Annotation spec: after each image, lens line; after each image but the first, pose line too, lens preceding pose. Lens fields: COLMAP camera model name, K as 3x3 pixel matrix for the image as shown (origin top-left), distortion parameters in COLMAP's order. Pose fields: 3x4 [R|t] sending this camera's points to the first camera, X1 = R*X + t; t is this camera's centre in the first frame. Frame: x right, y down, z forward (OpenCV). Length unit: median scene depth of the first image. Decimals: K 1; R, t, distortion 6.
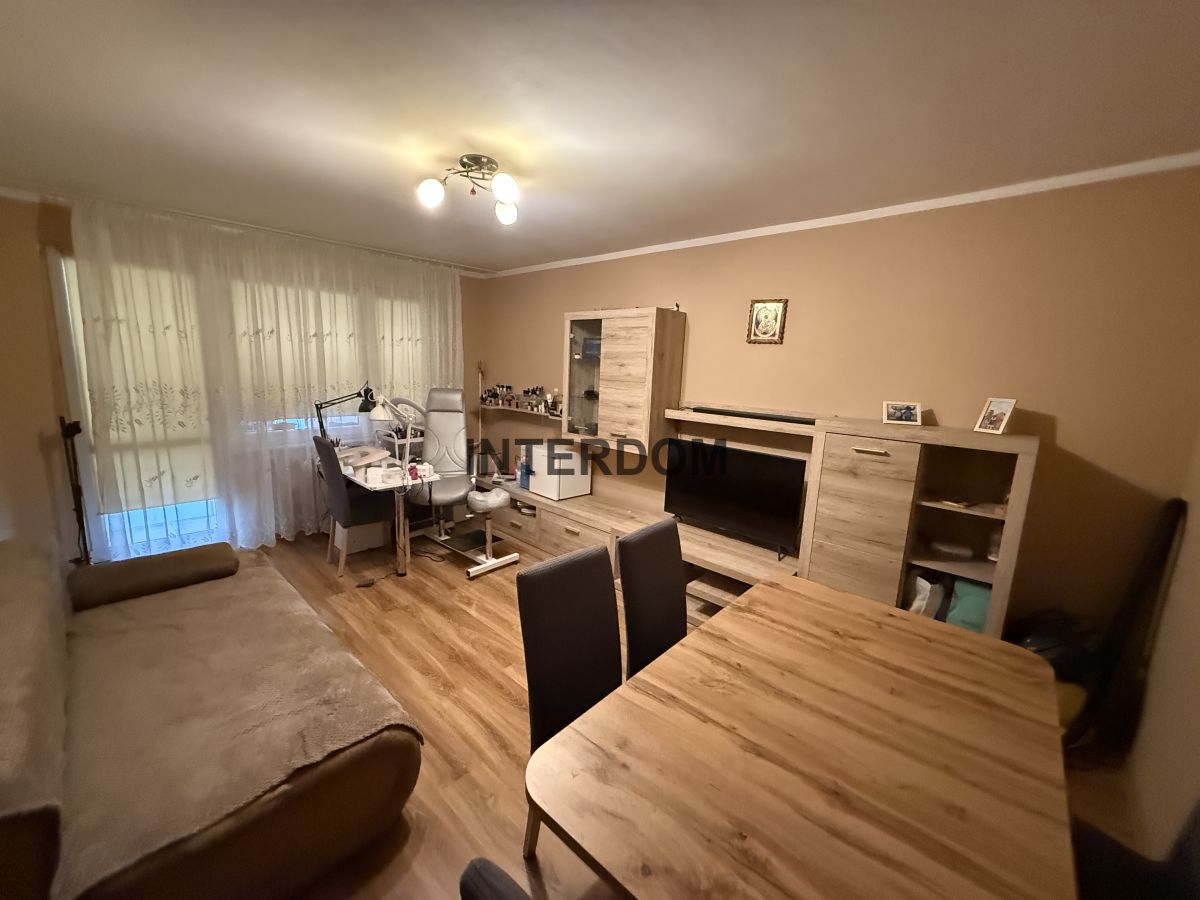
lens RADIAL K [[477.7, 0, 596.7], [0, 477.7, 448.7], [0, 0, 1]] dist [0.000105, -0.000077]
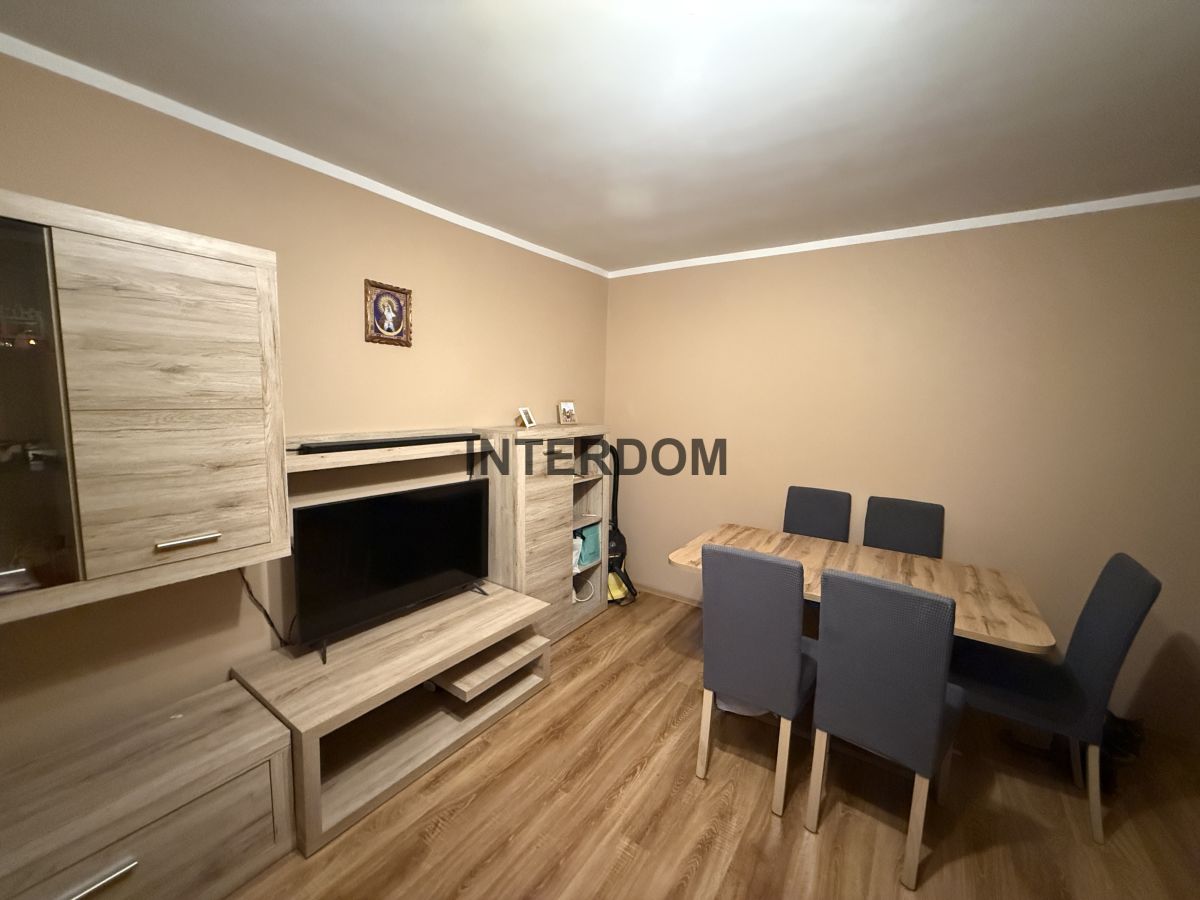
lens RADIAL K [[477.7, 0, 596.7], [0, 477.7, 448.7], [0, 0, 1]] dist [0.000105, -0.000077]
pose [[-0.137683, -0.153870, 0.978452, -0.435499], [0.142941, 0.974432, 0.173352, -0.143475], [-0.980108, 0.163728, -0.112168, 0.787930]]
